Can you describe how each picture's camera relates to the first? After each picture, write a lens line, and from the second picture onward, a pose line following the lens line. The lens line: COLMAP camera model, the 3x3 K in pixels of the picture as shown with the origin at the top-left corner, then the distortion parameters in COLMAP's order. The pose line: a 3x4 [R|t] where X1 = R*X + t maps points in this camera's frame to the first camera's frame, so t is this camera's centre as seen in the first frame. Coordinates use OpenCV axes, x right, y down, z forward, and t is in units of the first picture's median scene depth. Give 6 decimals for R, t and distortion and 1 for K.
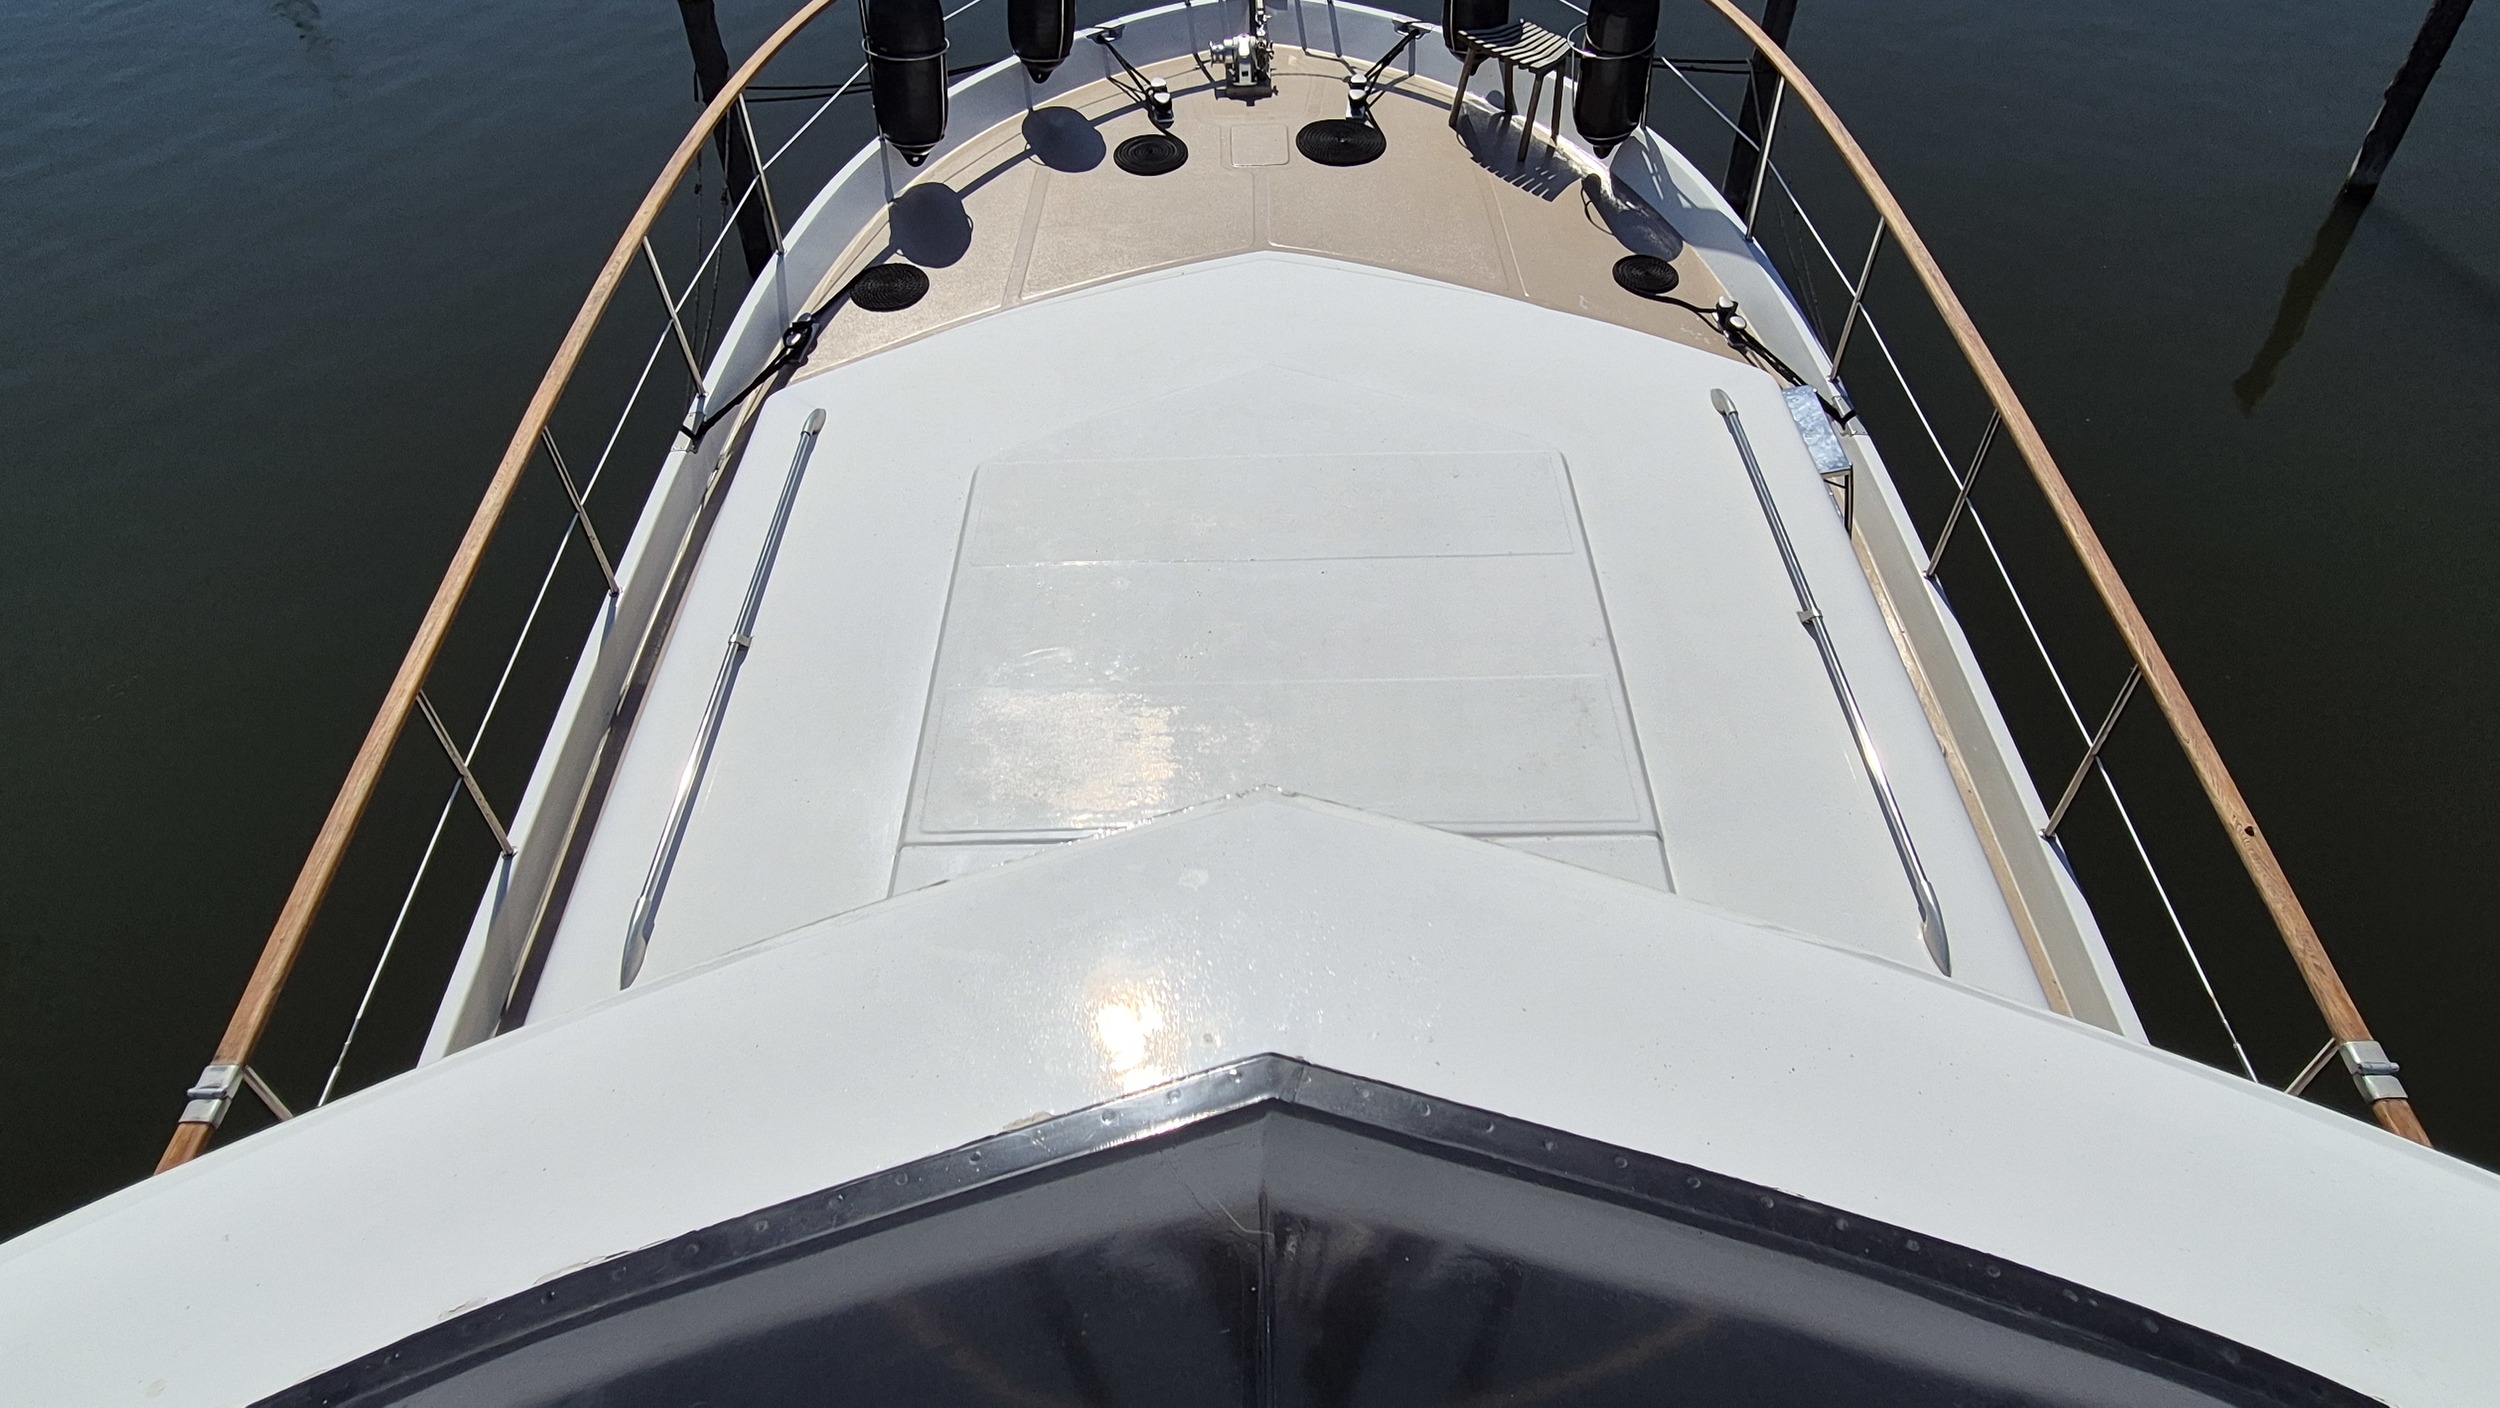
lens RADIAL K [[1024.5, 0, 1267.4], [0, 1024.5, 703.4], [0, 0, 1]] dist [0.004200, -0.000116]
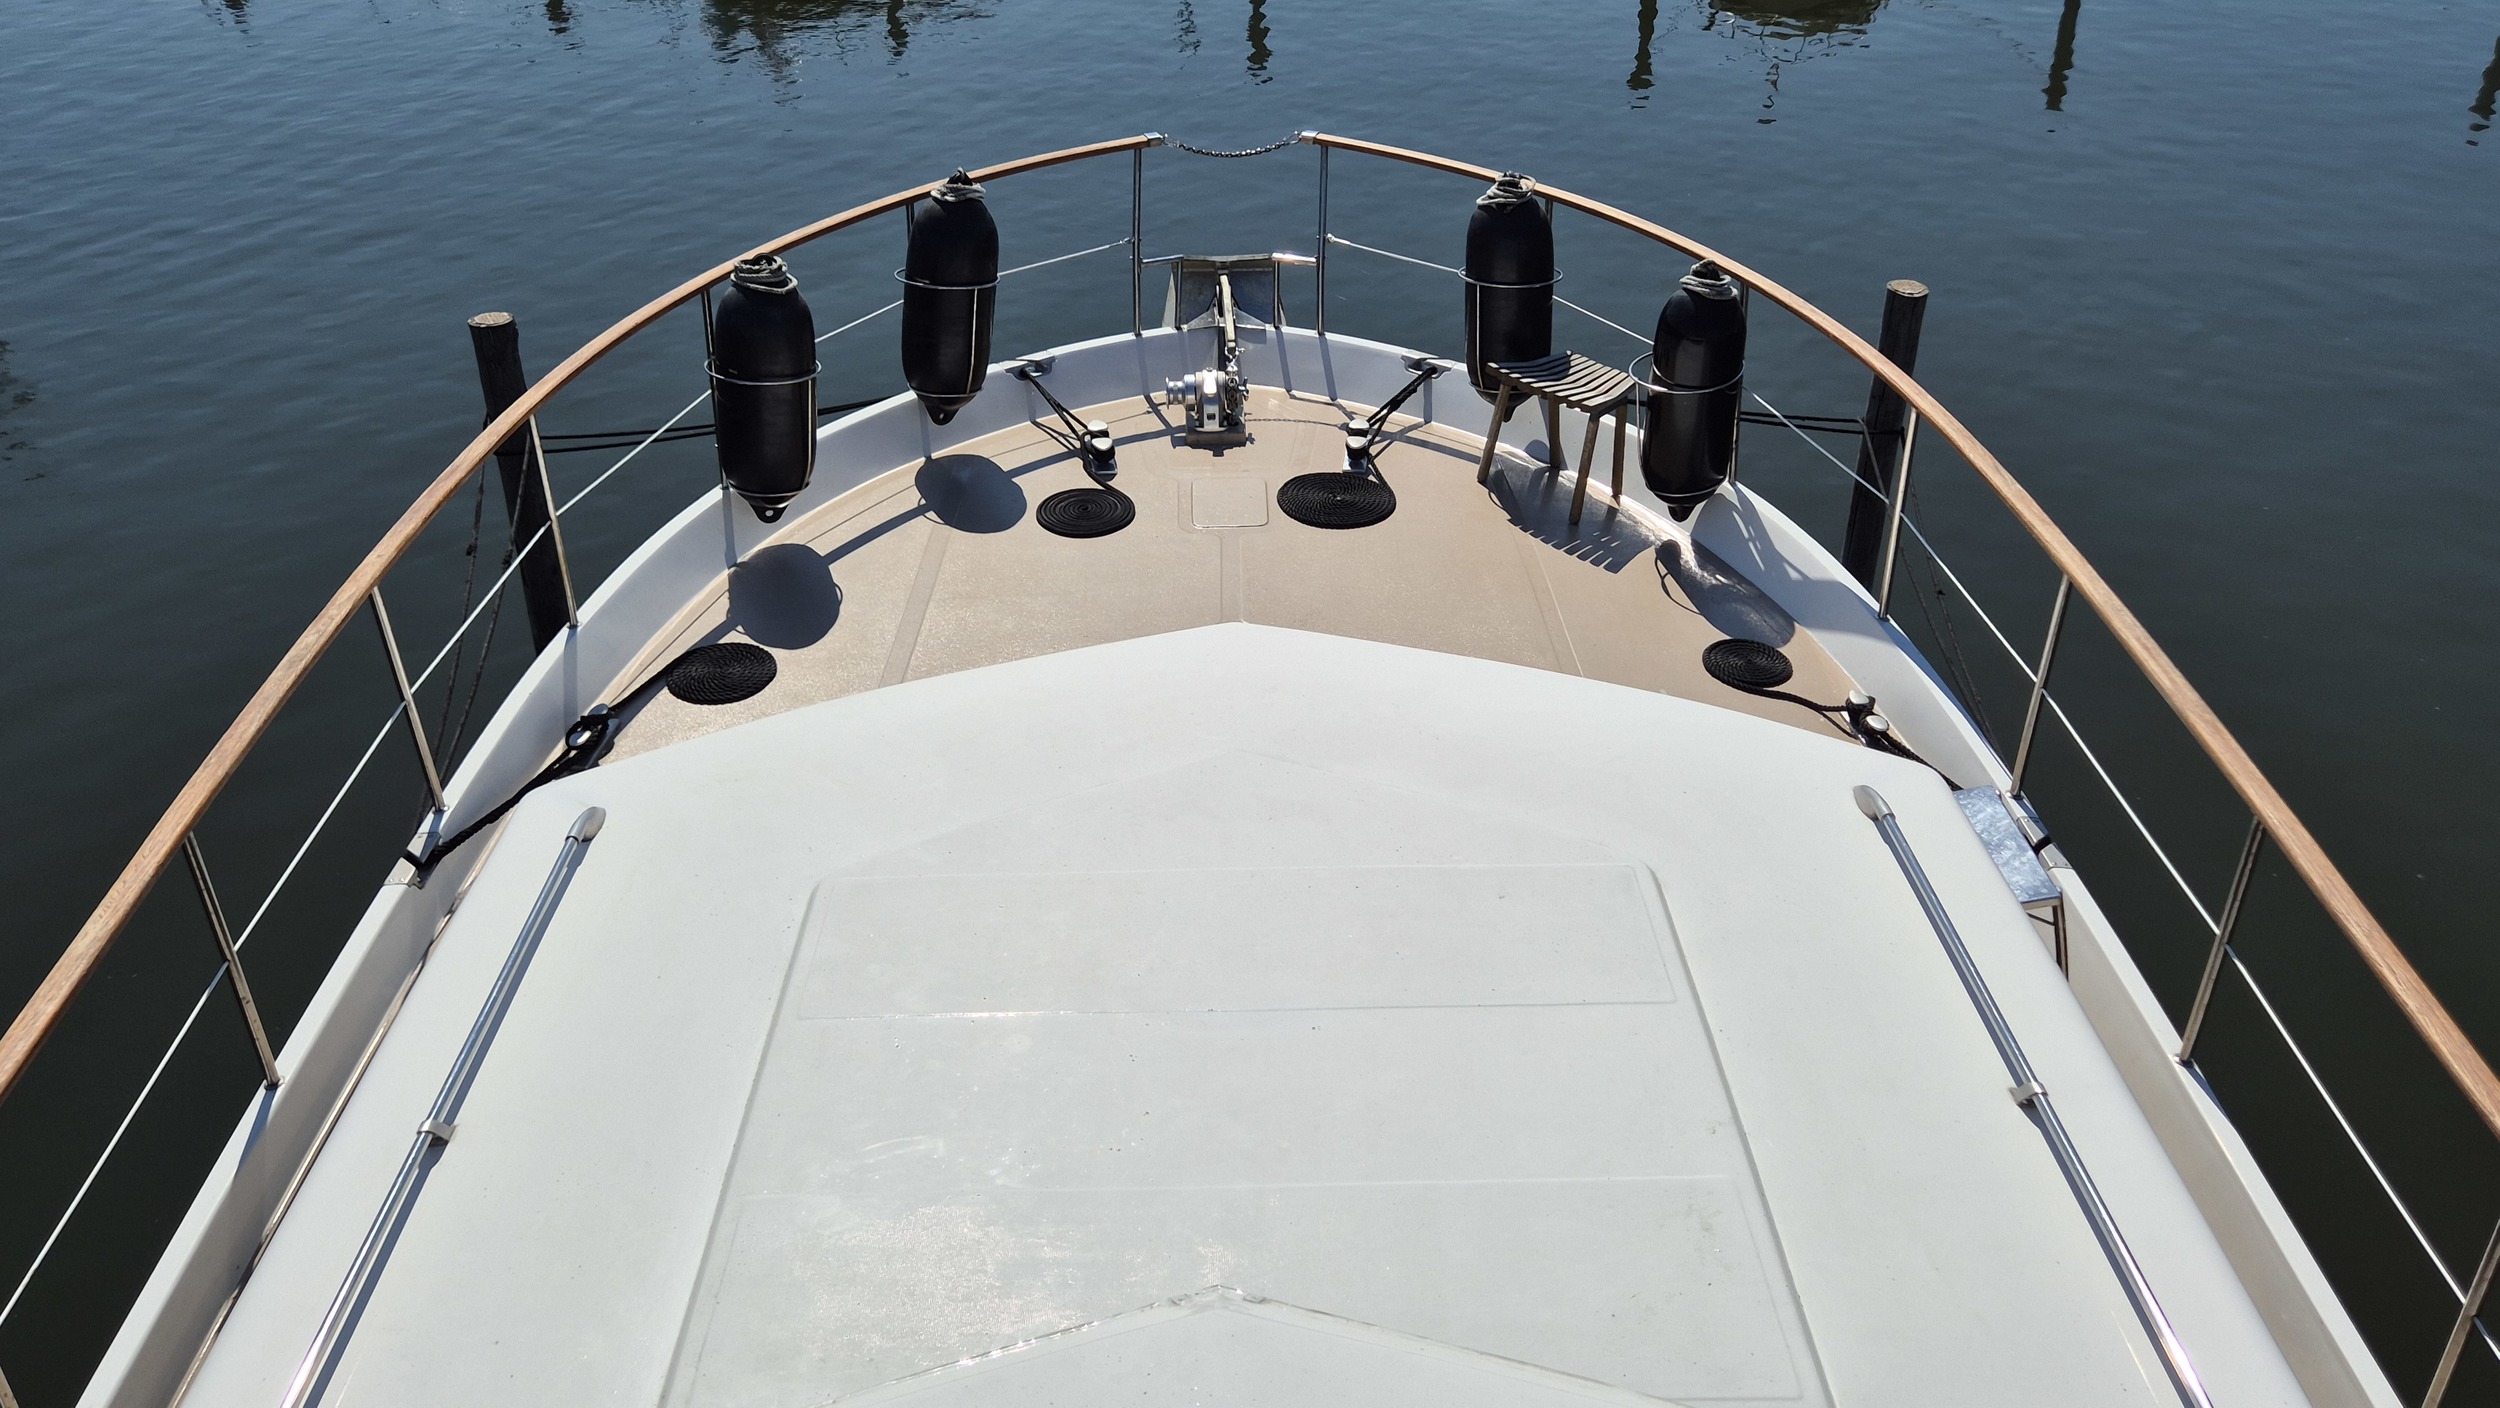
lens RADIAL K [[1709.9, 0, 1240.3], [0, 1709.9, 702.2], [0, 0, 1]] dist [0.048671, -0.022036]
pose [[0.999742, 0.004071, 0.022338, -0.025923], [0.000196, 0.982215, -0.187760, -0.153716], [-0.022705, 0.187716, 0.981961, -0.203864]]
